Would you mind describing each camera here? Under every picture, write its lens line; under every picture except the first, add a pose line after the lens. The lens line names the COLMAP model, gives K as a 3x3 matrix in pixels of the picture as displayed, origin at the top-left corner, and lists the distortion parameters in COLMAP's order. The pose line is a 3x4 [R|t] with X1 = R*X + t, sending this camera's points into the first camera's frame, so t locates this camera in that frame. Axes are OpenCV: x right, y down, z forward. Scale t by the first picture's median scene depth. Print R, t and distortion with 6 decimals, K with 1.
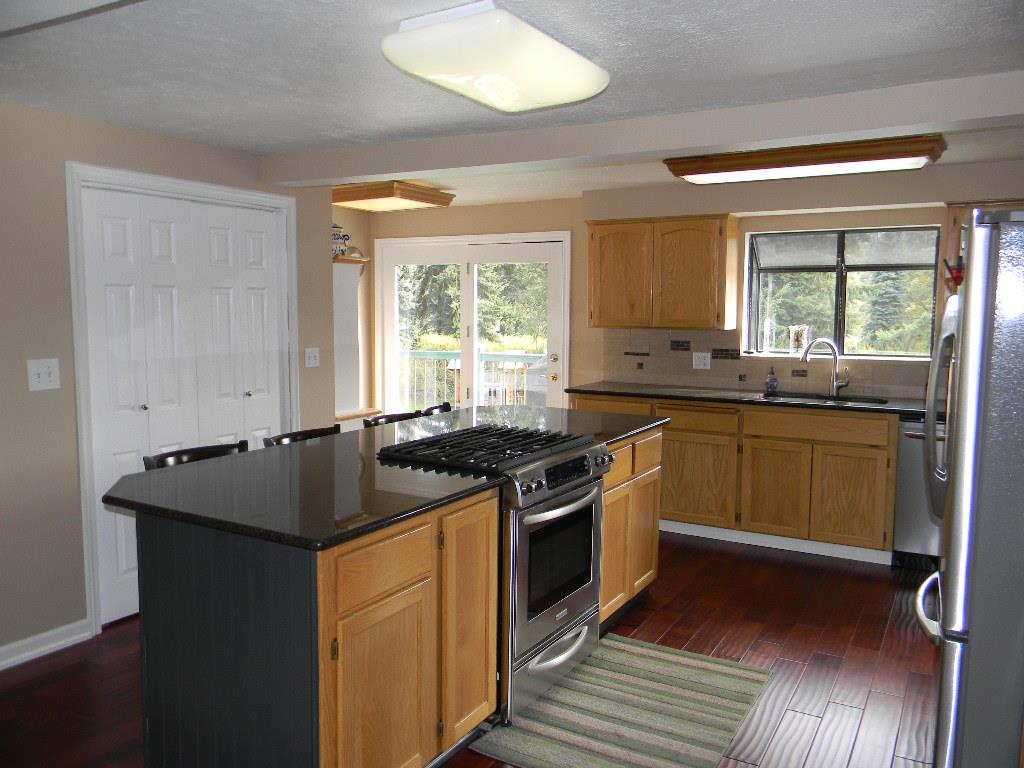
lens RADIAL K [[837.0, 0, 512.0], [0, 837.0, 384.0], [0, 0, 1]] dist [-0.003714, -0.000471]
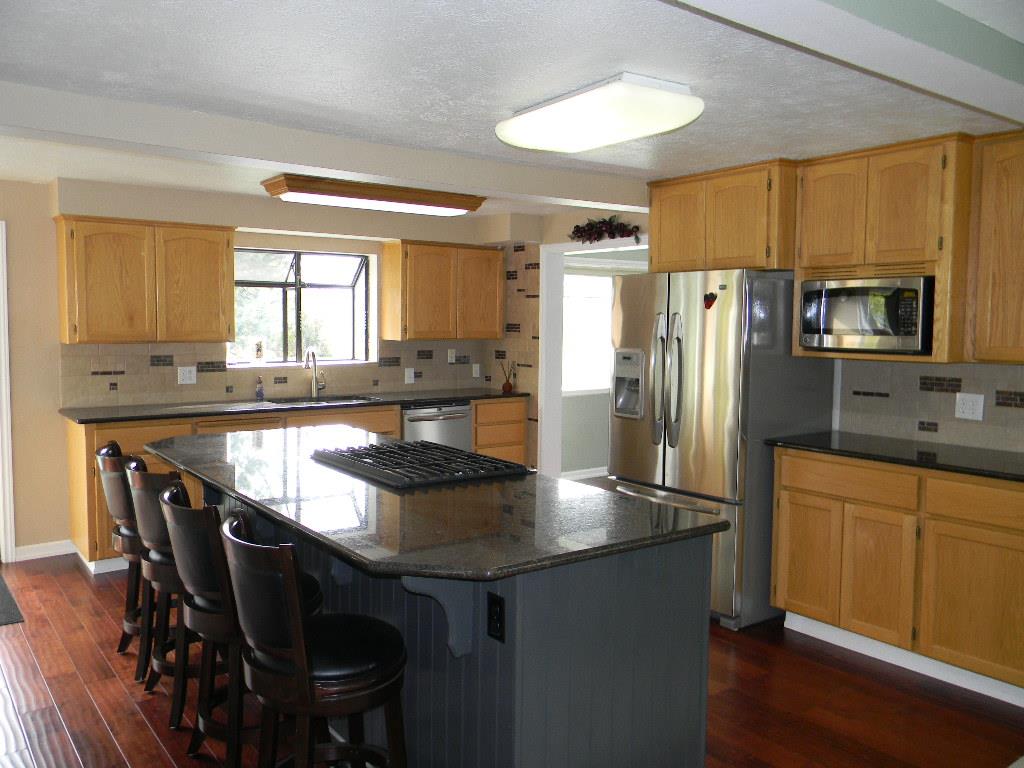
lens RADIAL K [[837.0, 0, 512.0], [0, 837.0, 384.0], [0, 0, 1]] dist [-0.003714, -0.000471]
pose [[0.374400, -0.070568, 0.924578, -0.530262], [0.082343, 0.995691, 0.042652, -0.028647], [-0.923604, 0.060163, 0.378598, 0.301899]]
